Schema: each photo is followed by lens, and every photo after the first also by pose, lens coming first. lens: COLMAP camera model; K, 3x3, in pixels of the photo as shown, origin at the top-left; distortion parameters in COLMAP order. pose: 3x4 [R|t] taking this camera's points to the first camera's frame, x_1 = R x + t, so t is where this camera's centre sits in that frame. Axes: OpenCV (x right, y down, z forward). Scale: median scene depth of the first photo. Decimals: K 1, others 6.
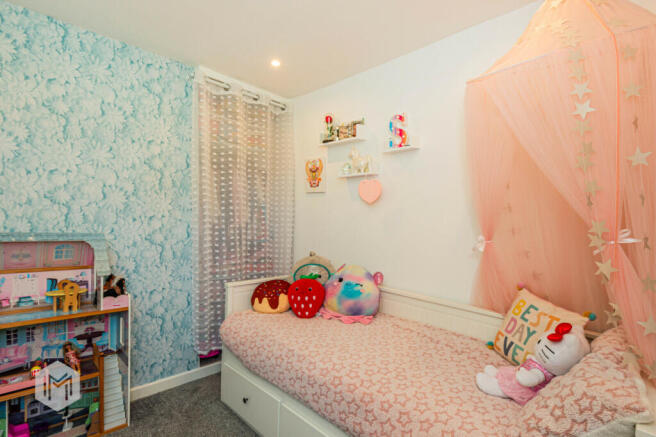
lens RADIAL K [[306.1, 0, 328.1], [0, 306.1, 217.6], [0, 0, 1]] dist [-0.002667, -0.000928]
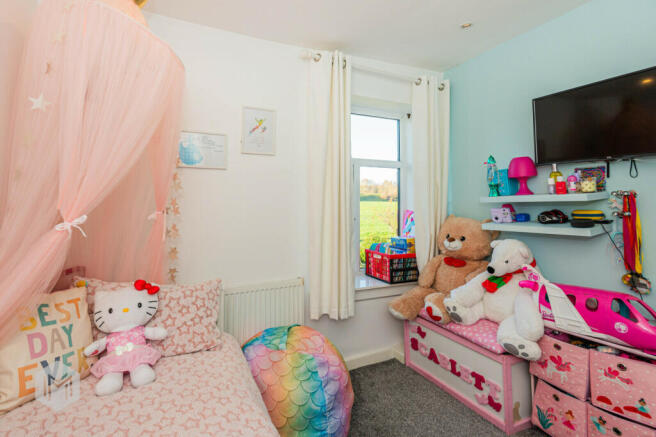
lens RADIAL K [[306.1, 0, 327.2], [0, 306.1, 216.7], [0, 0, 1]] dist [-0.002667, -0.000928]
pose [[-0.940355, -0.017063, 0.339767, -0.256267], [-0.004195, 0.999247, 0.038571, 0.038664], [-0.340169, 0.034845, -0.939719, 1.488410]]
